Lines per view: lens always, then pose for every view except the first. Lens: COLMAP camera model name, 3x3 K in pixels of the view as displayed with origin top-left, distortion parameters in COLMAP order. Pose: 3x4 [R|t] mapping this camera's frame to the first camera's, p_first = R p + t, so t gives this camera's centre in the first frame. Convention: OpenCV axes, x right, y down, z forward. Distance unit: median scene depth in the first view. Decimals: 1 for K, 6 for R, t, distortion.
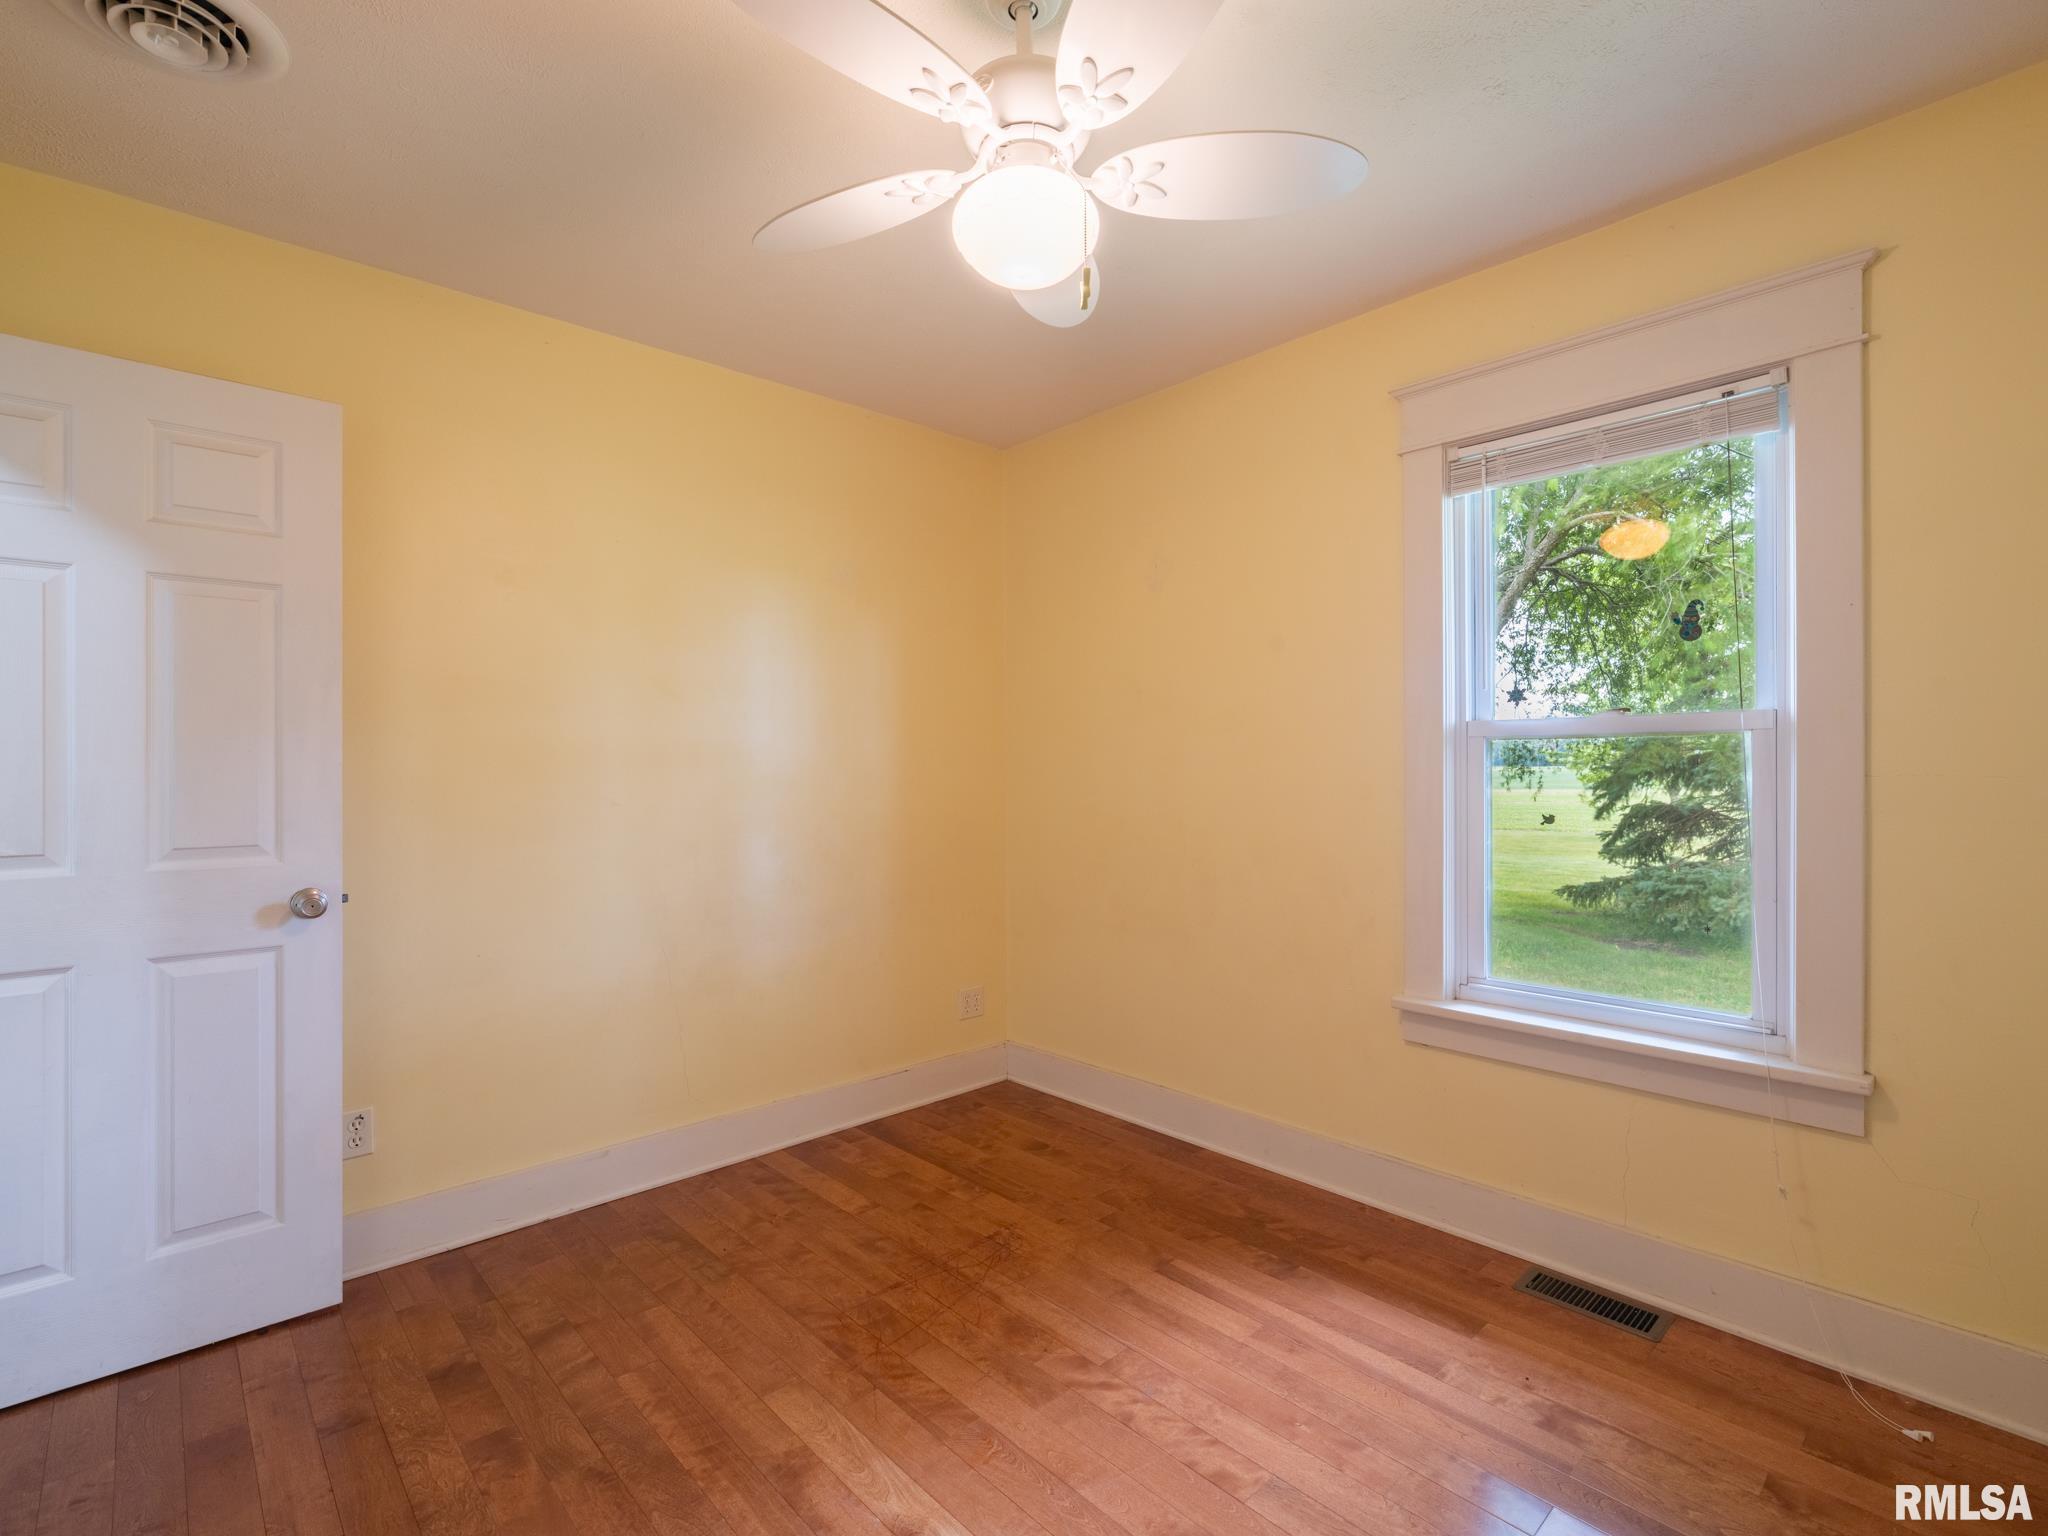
lens RADIAL K [[952.6, 0, 1030.2], [0, 952.6, 761.1], [0, 0, 1]] dist [-0.005394, 0.002963]
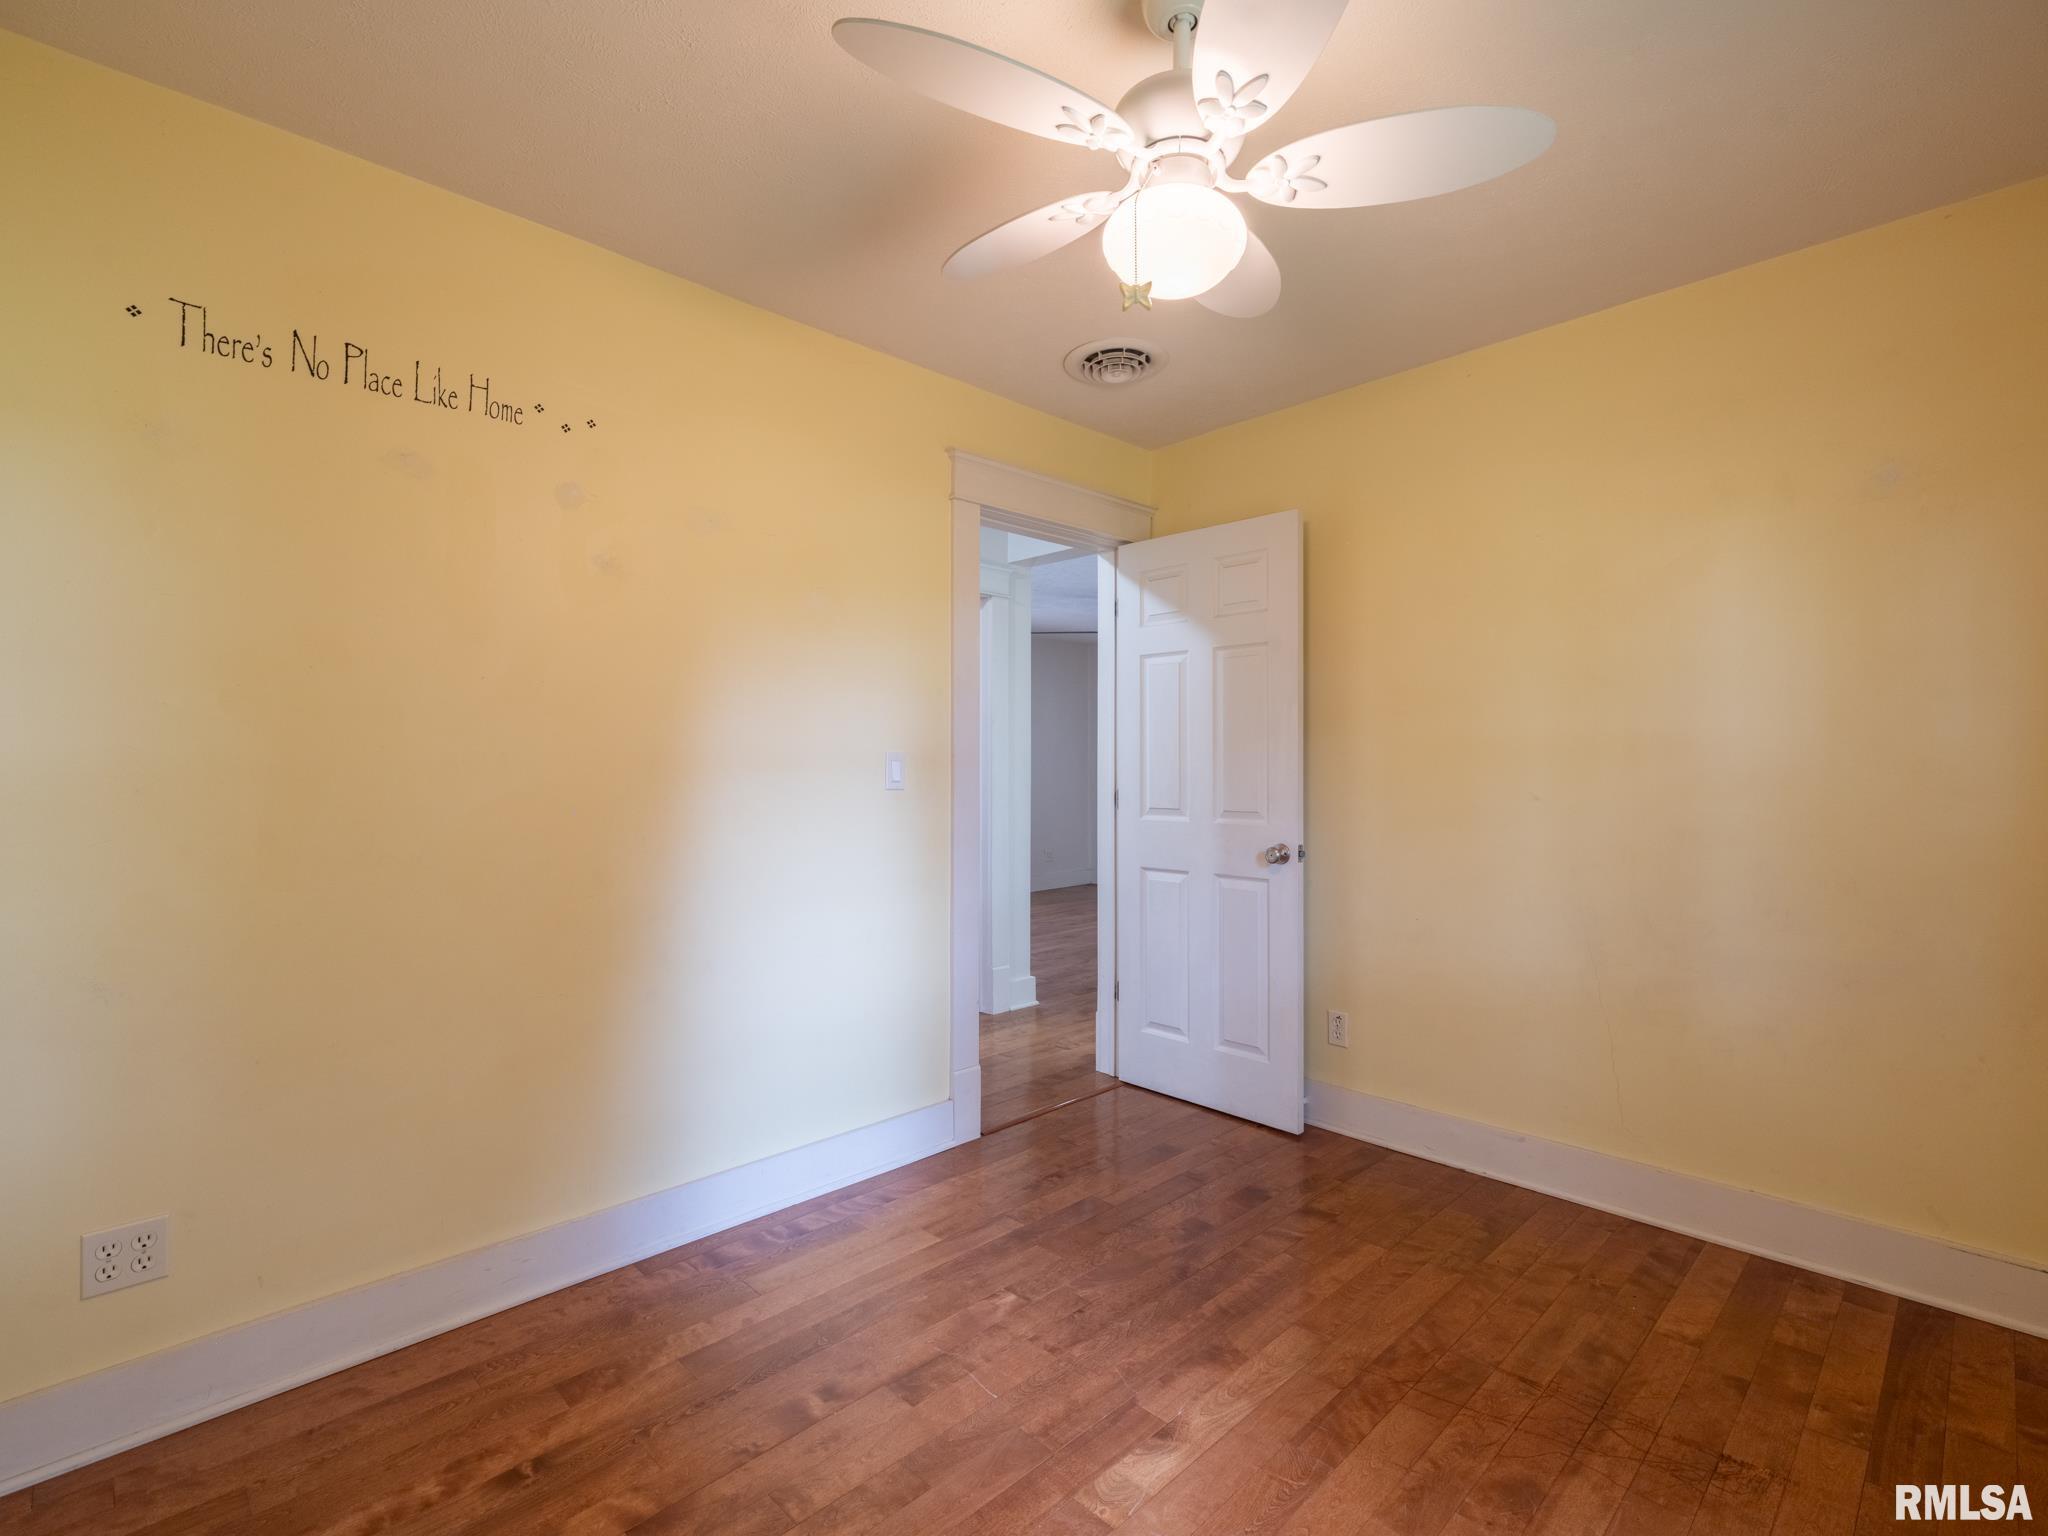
lens RADIAL K [[952.6, 0, 1022.5], [0, 952.6, 759.6], [0, 0, 1]] dist [-0.005394, 0.002963]
pose [[0.027351, -0.000721, -0.999626, 0.708831], [0.010588, 0.999944, -0.000431, -0.000440], [0.999570, -0.010573, 0.027357, 0.558095]]
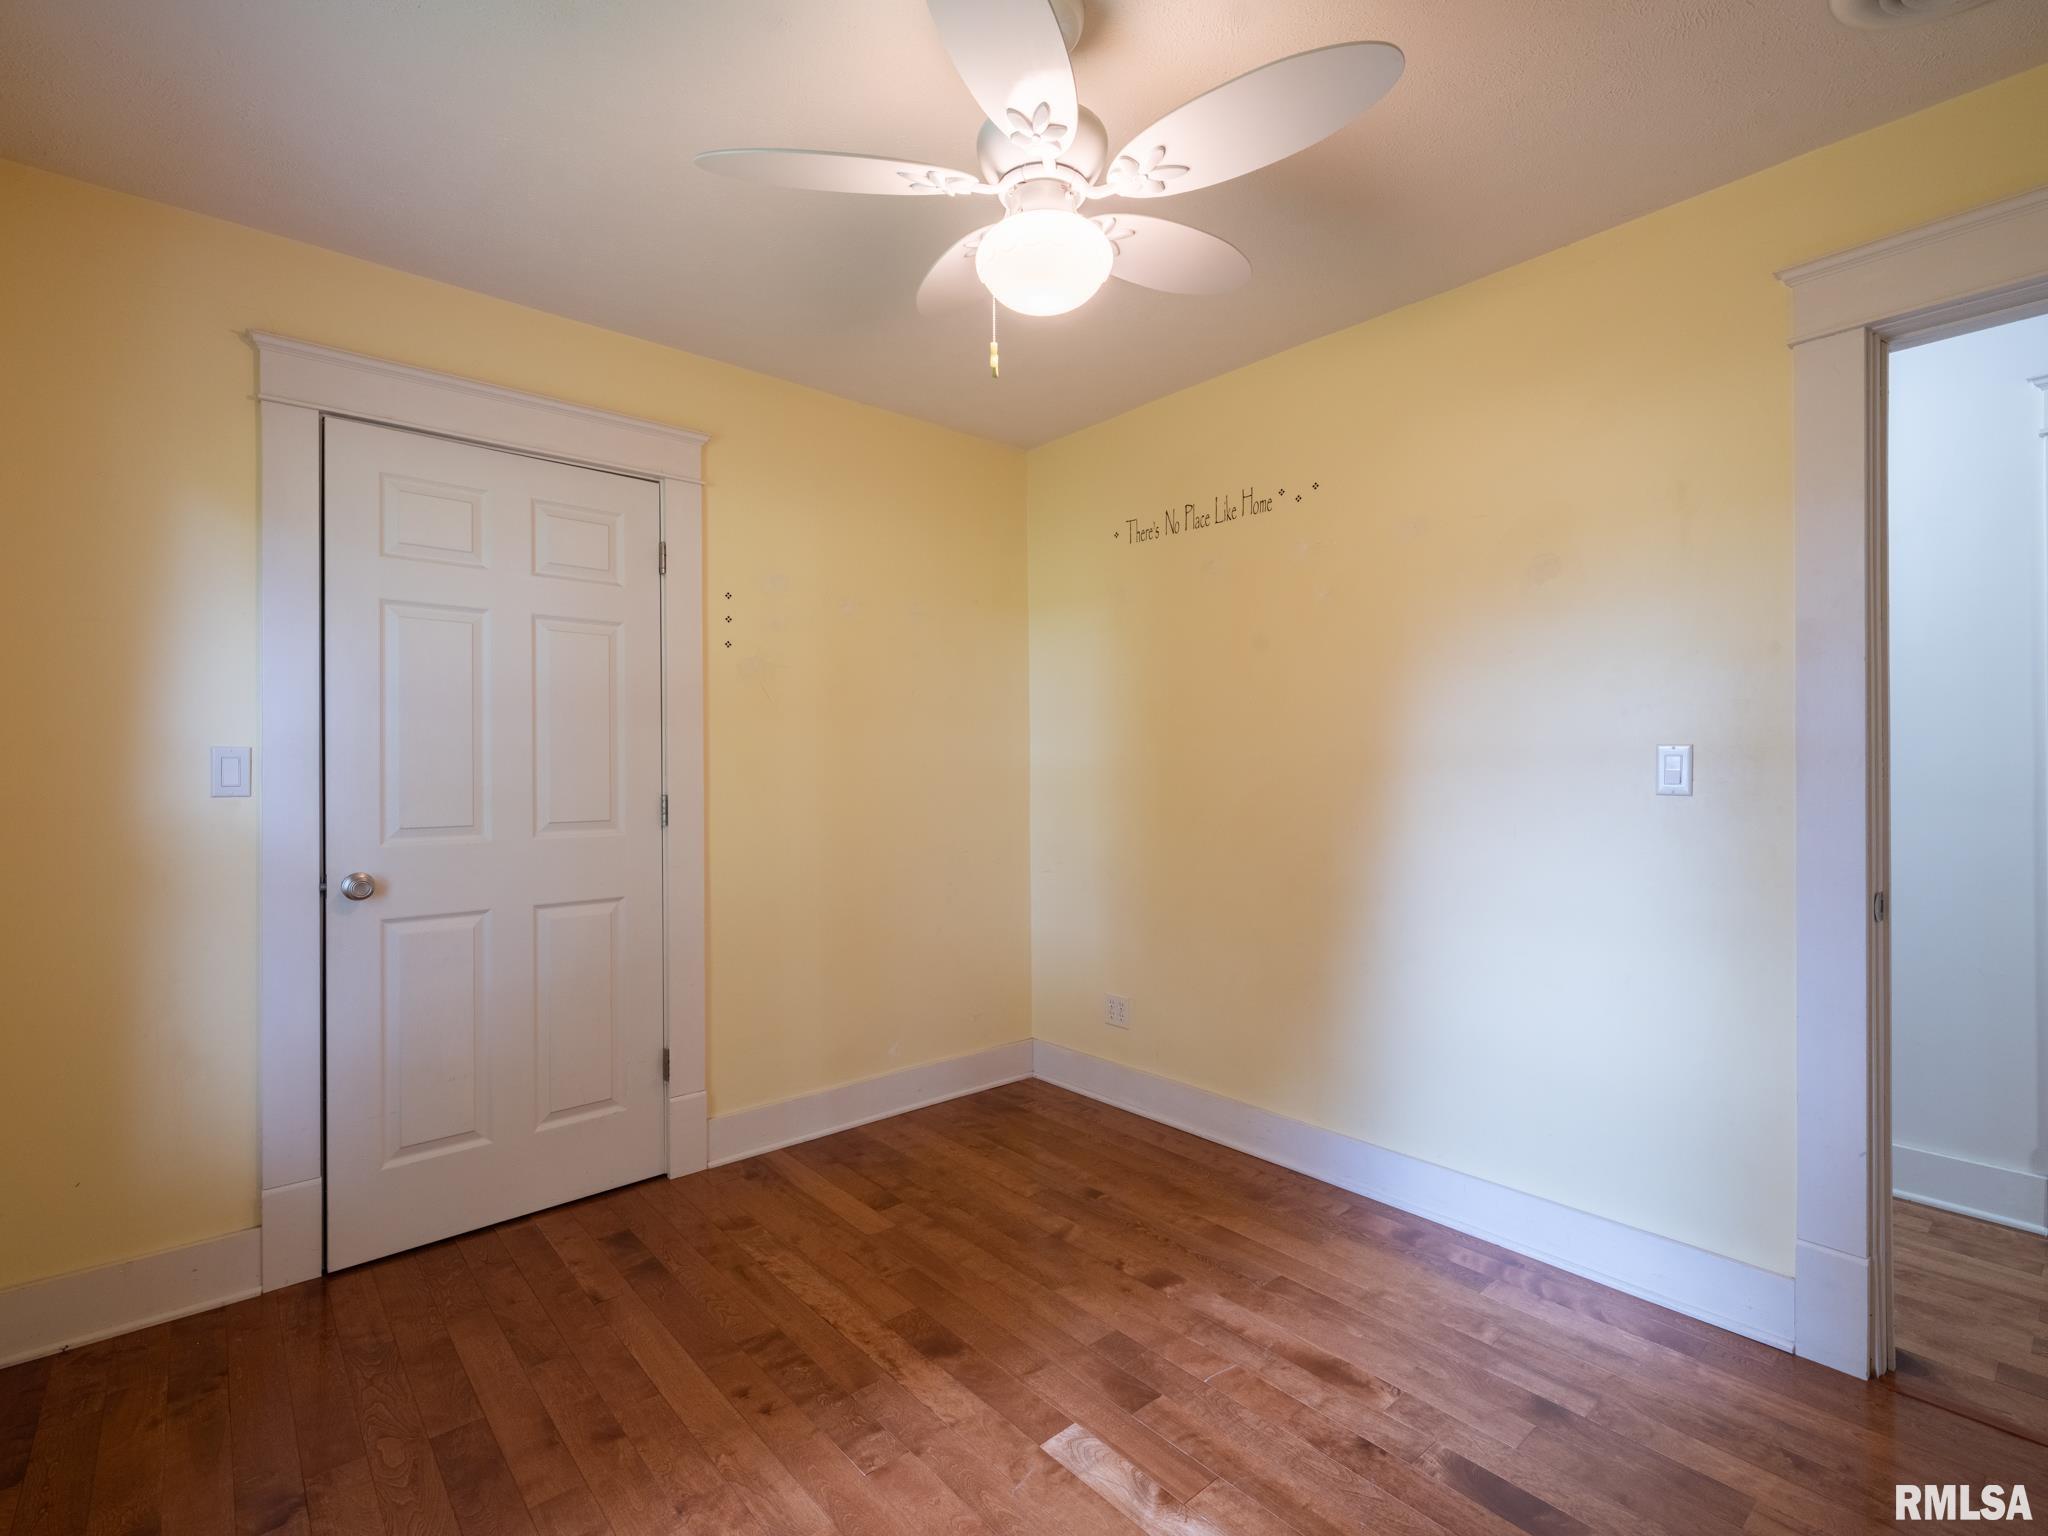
lens RADIAL K [[952.6, 0, 1017.8], [0, 952.6, 776.6], [0, 0, 1]] dist [-0.005394, 0.002963]
pose [[-0.999406, 0.008335, 0.033453, -0.004082], [0.008424, 0.999961, 0.002535, 0.009599], [-0.033430, 0.002815, -0.999437, 1.430467]]
